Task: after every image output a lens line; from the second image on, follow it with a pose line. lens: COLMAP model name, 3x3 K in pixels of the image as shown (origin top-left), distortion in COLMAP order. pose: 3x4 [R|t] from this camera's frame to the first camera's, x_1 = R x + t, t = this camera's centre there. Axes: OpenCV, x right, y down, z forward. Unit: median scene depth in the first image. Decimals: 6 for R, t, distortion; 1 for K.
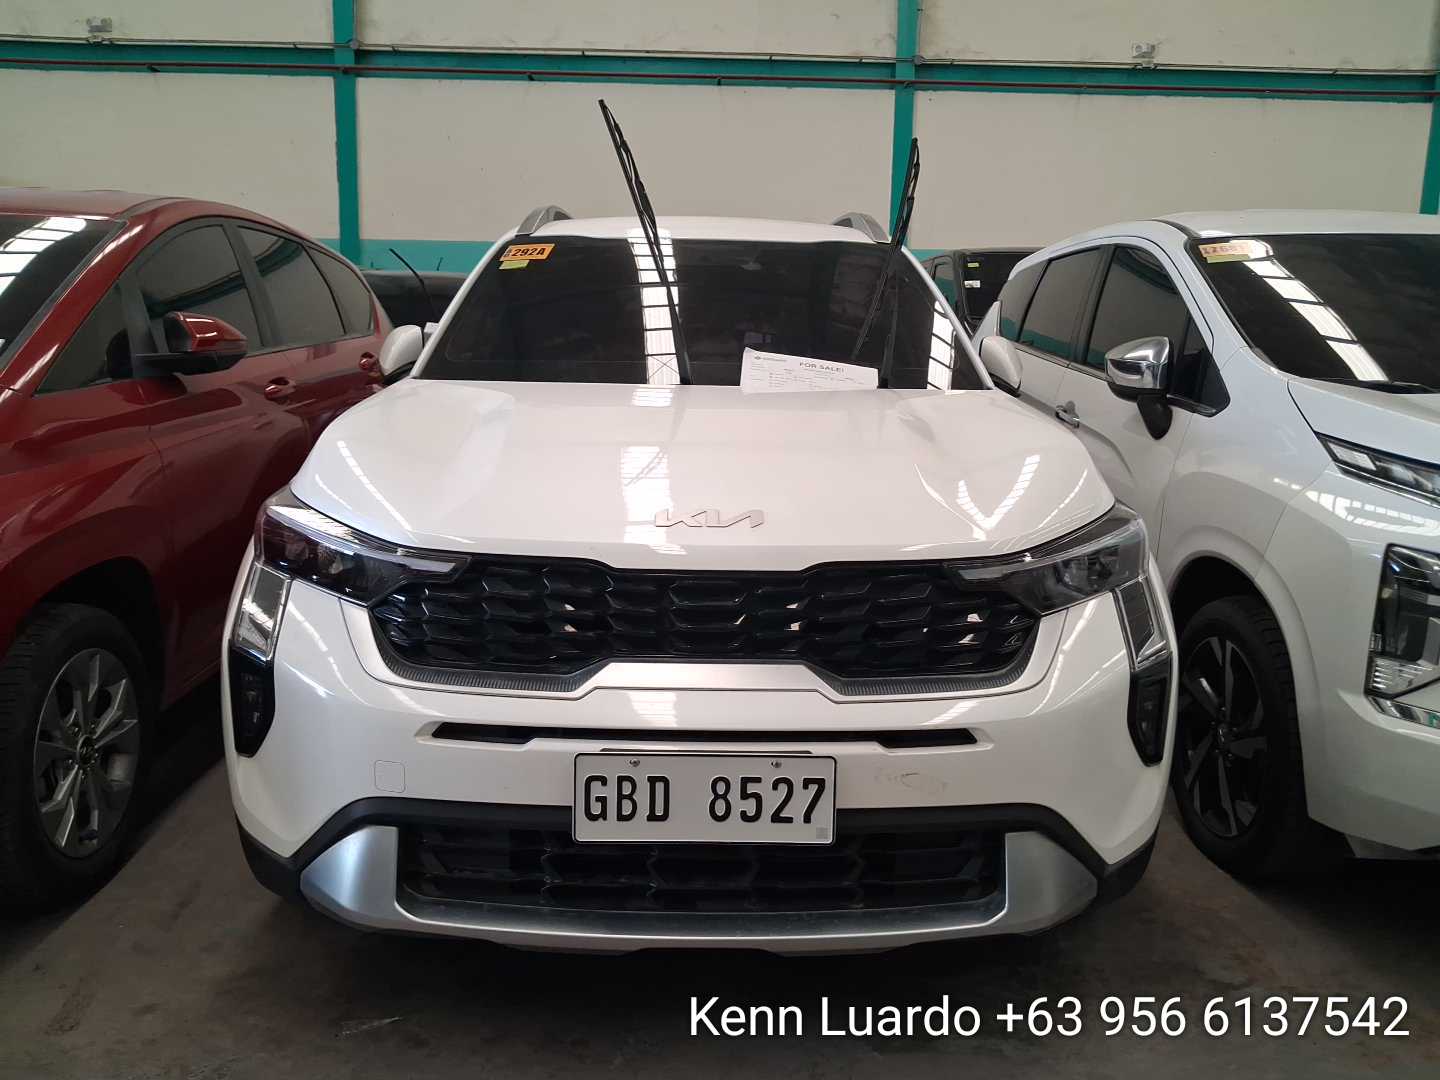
lens RADIAL K [[1032.2, 0, 718.2], [0, 1032.2, 525.5], [0, 0, 1]] dist [0.008959, -0.015866]
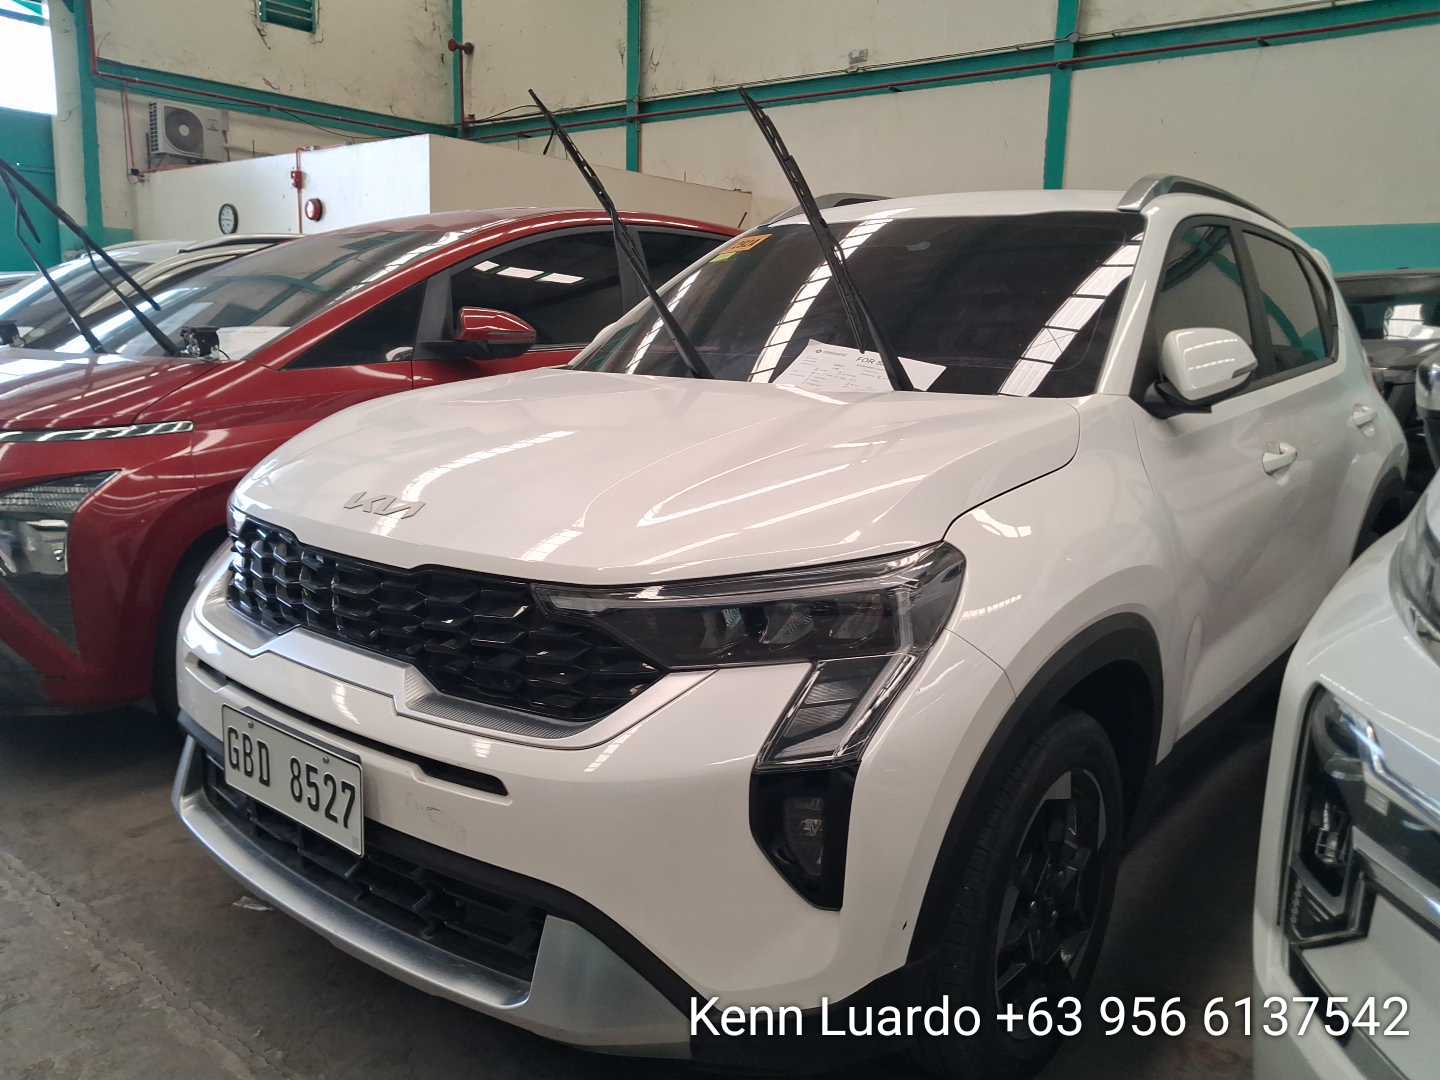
lens RADIAL K [[1032.2, 0, 713.4], [0, 1032.2, 526.6], [0, 0, 1]] dist [0.008959, -0.015866]
pose [[0.802646, 0.112343, -0.585781, 0.897020], [-0.108643, 0.993209, 0.041618, -0.068839], [0.586478, 0.030237, 0.809400, 0.412163]]
